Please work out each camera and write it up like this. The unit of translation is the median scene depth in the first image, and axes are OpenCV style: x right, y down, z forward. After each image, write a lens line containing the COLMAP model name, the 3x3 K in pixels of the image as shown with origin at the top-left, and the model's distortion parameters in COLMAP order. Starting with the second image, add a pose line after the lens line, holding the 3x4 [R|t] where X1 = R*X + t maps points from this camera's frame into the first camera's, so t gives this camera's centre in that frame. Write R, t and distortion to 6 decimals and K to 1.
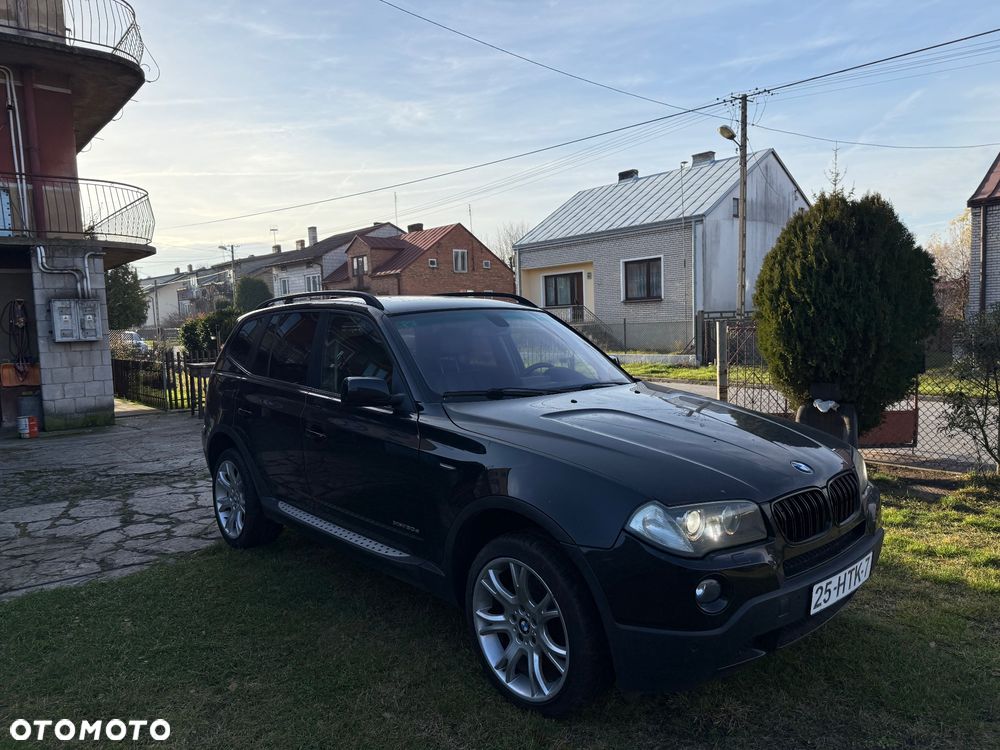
lens RADIAL K [[698.2, 0, 491.1], [0, 698.2, 385.5], [0, 0, 1]] dist [0.042720, -0.051172]
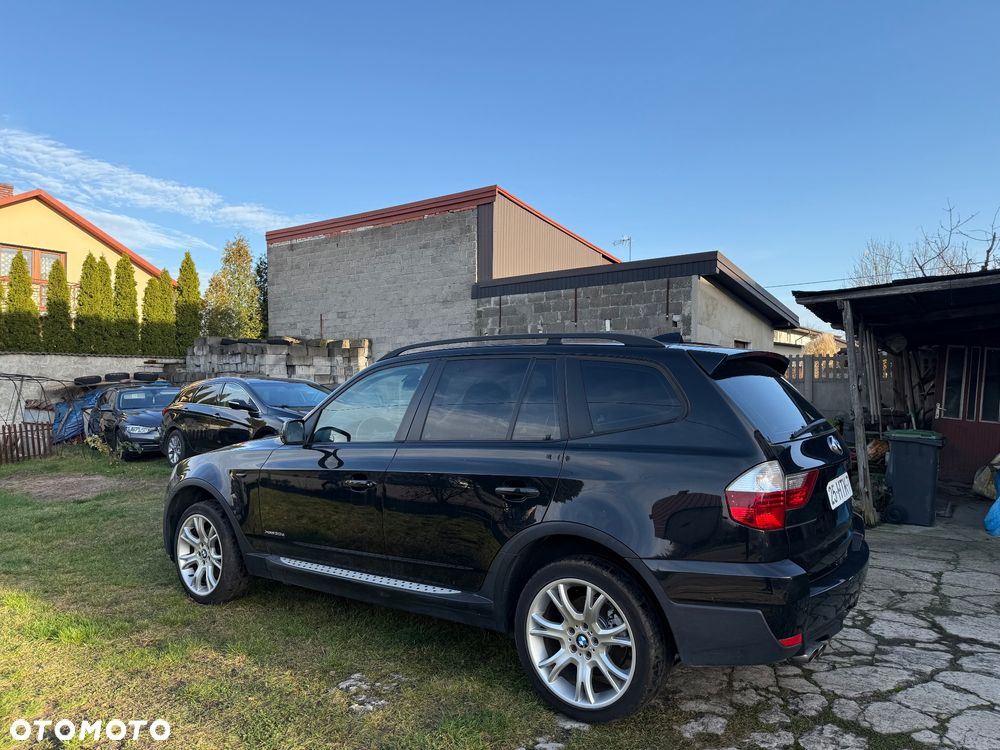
lens RADIAL K [[698.2, 0, 495.9], [0, 698.2, 381.7], [0, 0, 1]] dist [0.042720, -0.051172]
pose [[-0.973768, 0.036048, -0.224668, 0.052551], [0.015018, 0.995400, 0.094620, -0.076390], [0.227045, 0.088764, -0.969831, 0.848279]]
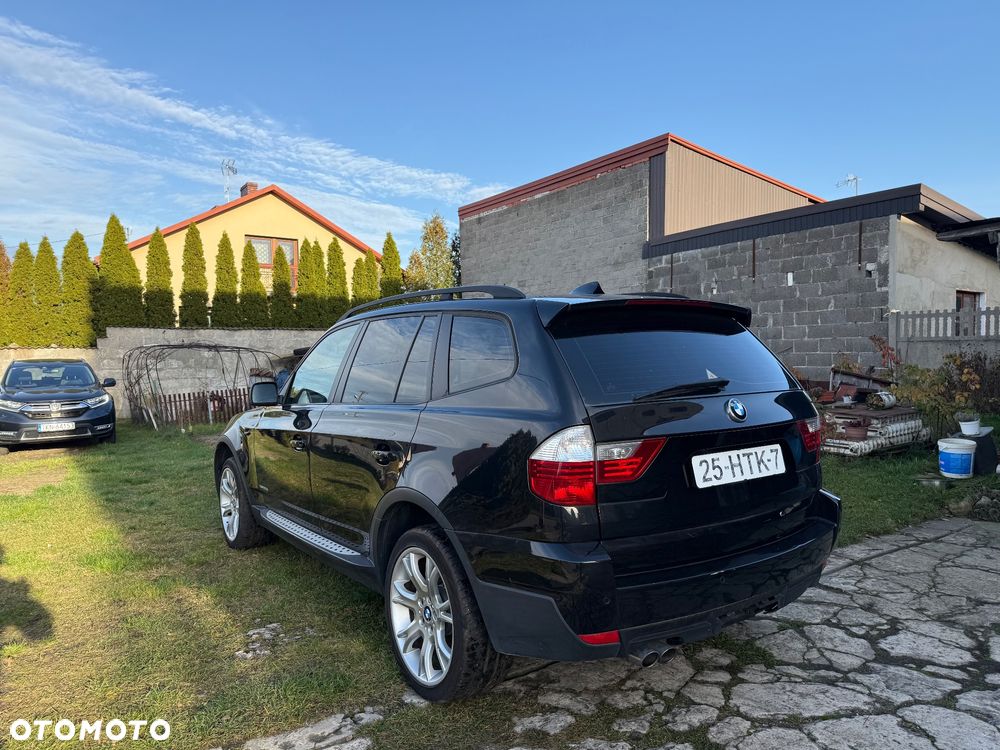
lens RADIAL K [[698.2, 0, 497.4], [0, 698.2, 384.5], [0, 0, 1]] dist [0.042720, -0.051172]
pose [[-0.993073, 0.047617, 0.107417, -0.107218], [0.061676, 0.989381, 0.131614, -0.063981], [-0.100009, 0.137327, -0.985464, 0.837982]]
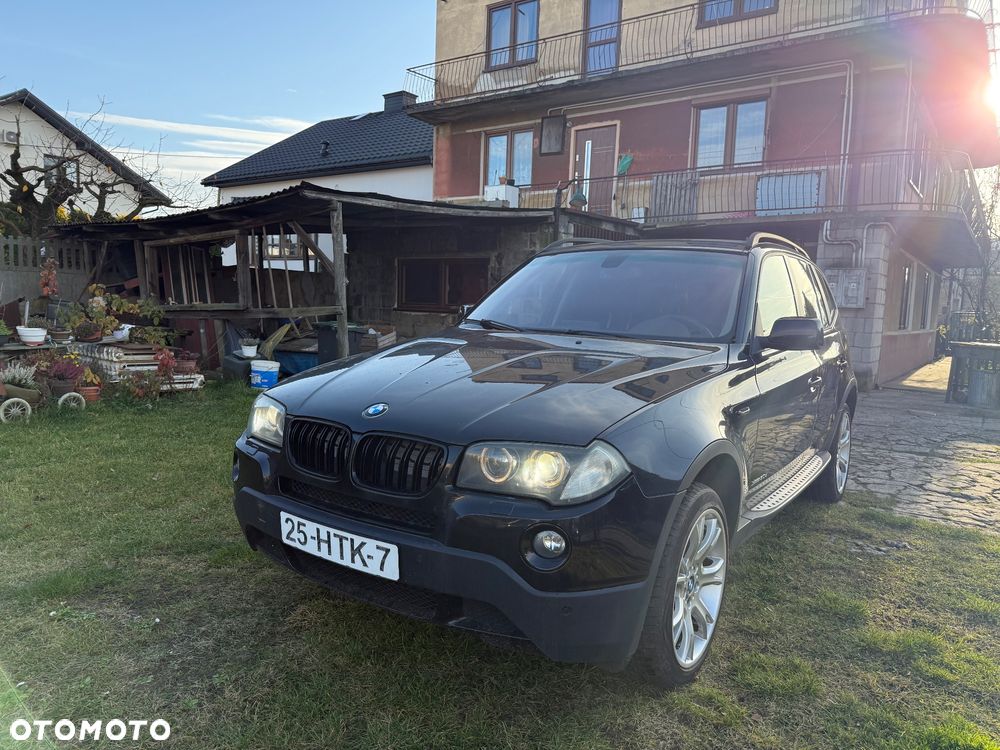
lens RADIAL K [[698.2, 0, 497.0], [0, 698.2, 384.1], [0, 0, 1]] dist [0.042720, -0.051172]
pose [[0.238976, 0.152380, -0.958995, 0.337343], [-0.134144, 0.983322, 0.122817, -0.010126], [0.961715, 0.099293, 0.255431, 0.242688]]
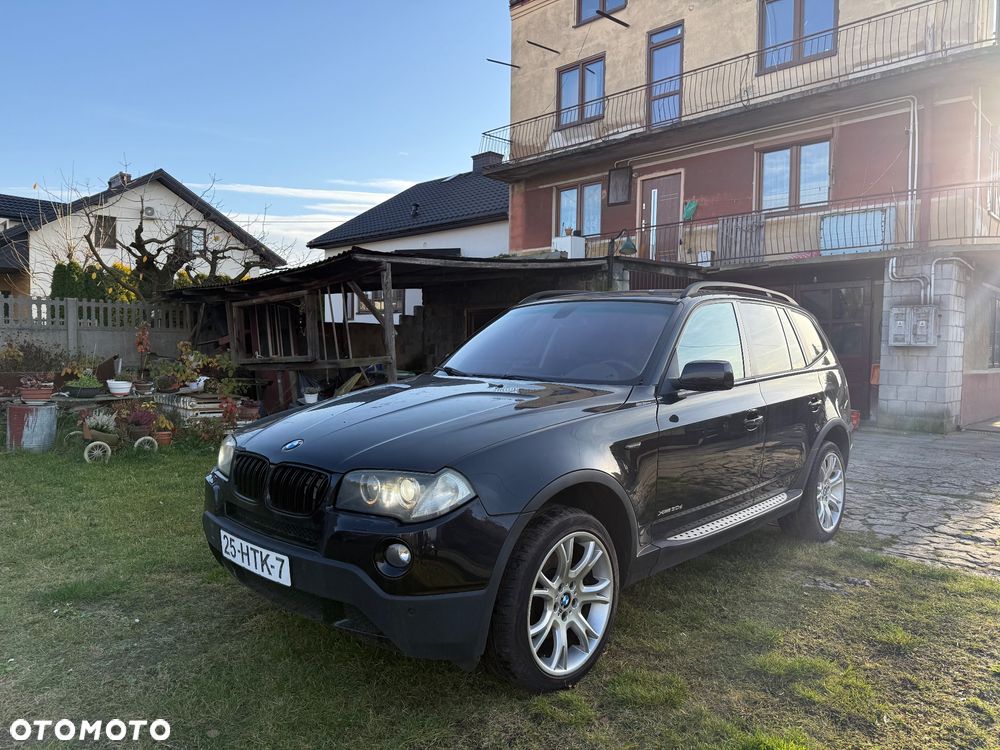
lens RADIAL K [[698.2, 0, 503.6], [0, 698.2, 383.3], [0, 0, 1]] dist [0.042720, -0.051172]
pose [[0.098921, 0.085956, -0.991376, 0.389249], [-0.108632, 0.991241, 0.075105, -0.022225], [0.989148, 0.100265, 0.107392, 0.312156]]
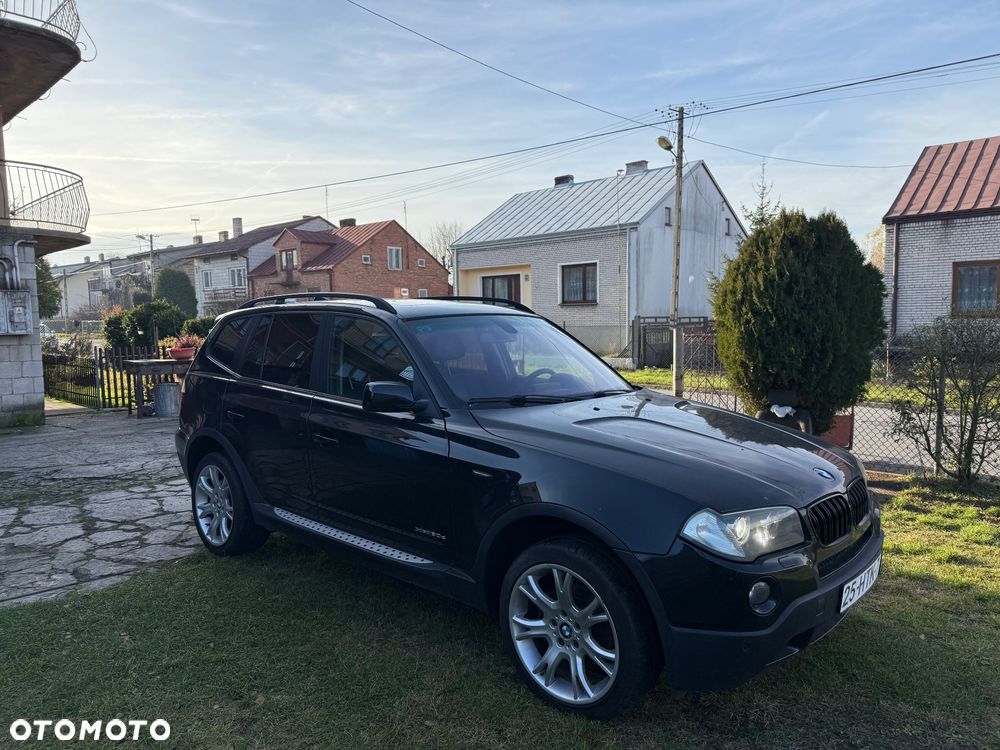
lens RADIAL K [[698.2, 0, 494.5], [0, 698.2, 387.1], [0, 0, 1]] dist [0.042720, -0.051172]
pose [[0.993892, 0.011003, 0.109805, -0.045024], [-0.011333, 0.999933, 0.002381, -0.003254], [-0.109771, -0.003611, 0.993950, -0.000478]]
